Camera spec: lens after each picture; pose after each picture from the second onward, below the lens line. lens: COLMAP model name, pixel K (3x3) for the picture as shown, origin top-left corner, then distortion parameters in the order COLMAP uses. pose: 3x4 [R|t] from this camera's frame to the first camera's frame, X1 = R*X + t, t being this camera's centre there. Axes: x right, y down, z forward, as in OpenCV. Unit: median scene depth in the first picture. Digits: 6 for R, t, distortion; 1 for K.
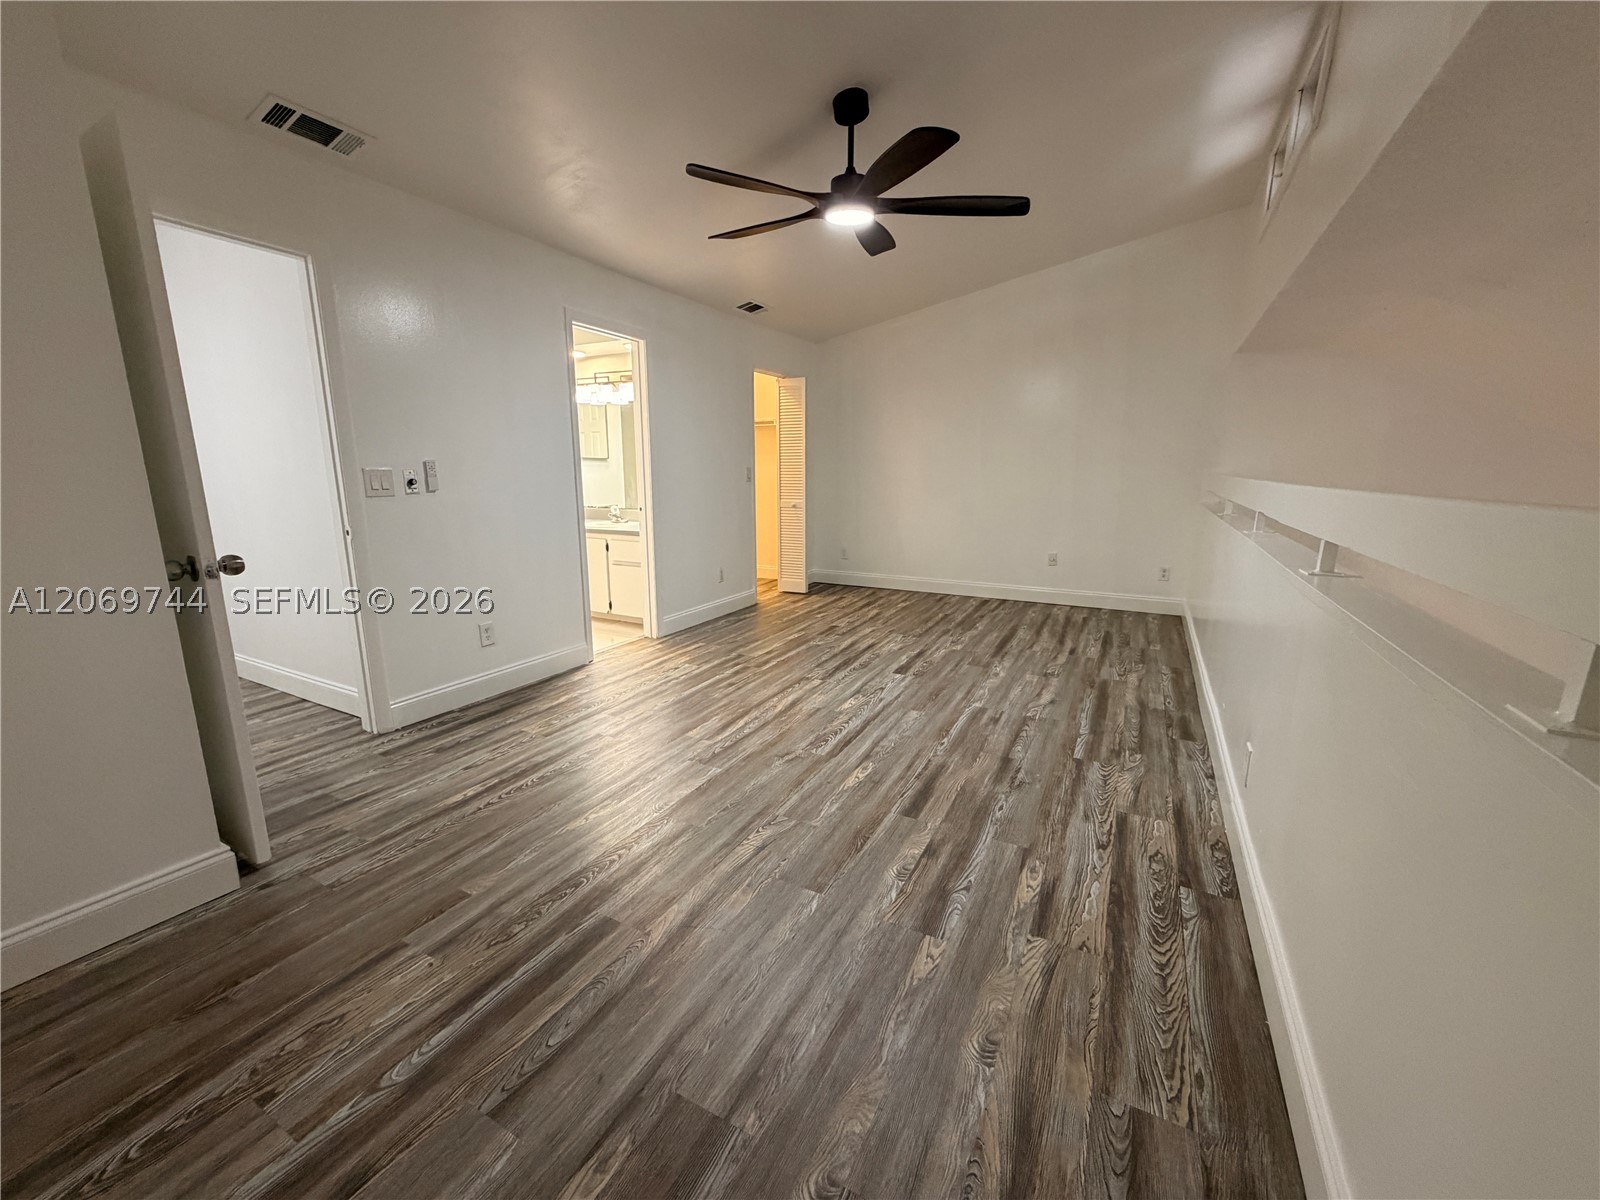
lens RADIAL K [[636.9, 0, 799.4], [0, 636.9, 603.4], [0, 0, 1]] dist [-0.000606, 0.000629]
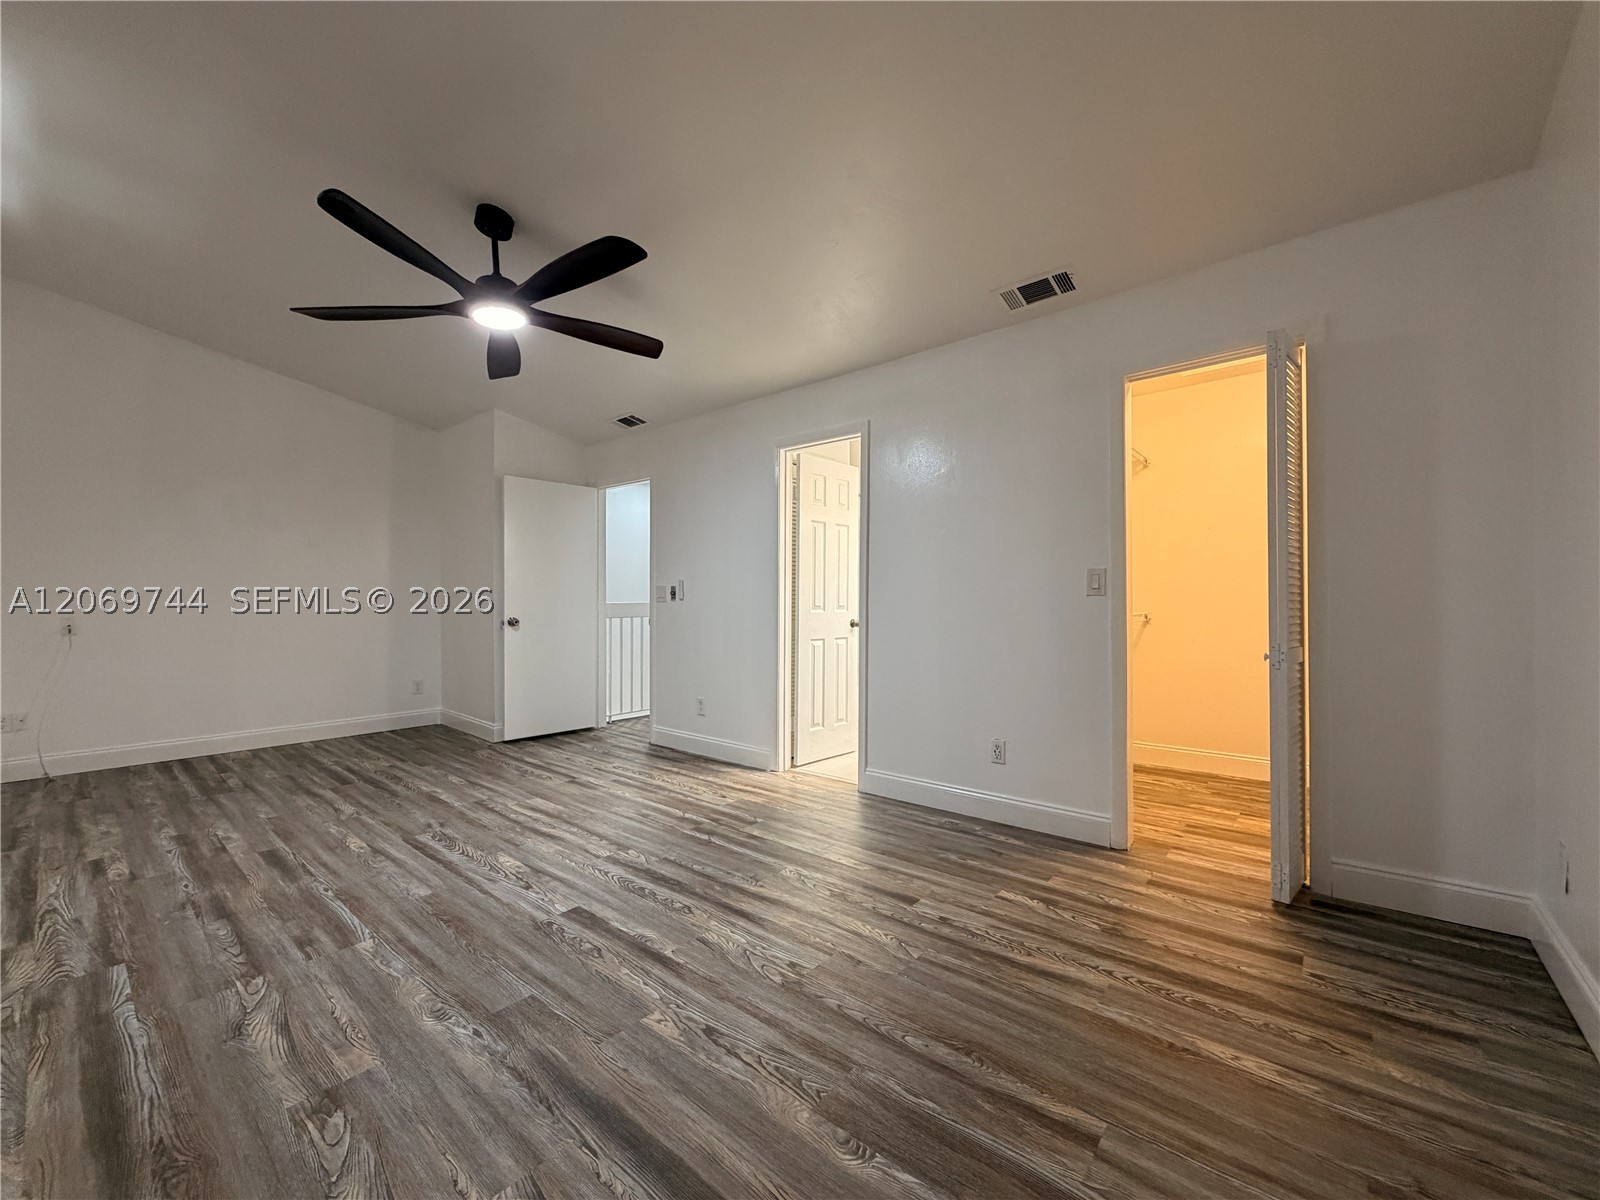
lens RADIAL K [[636.9, 0, 793.9], [0, 636.9, 600.7], [0, 0, 1]] dist [-0.000606, 0.000629]
pose [[-0.218948, -0.003195, -0.975731, 0.792534], [-0.197896, 0.979357, 0.041200, -0.270033], [0.955458, 0.202114, -0.215060, 1.471776]]
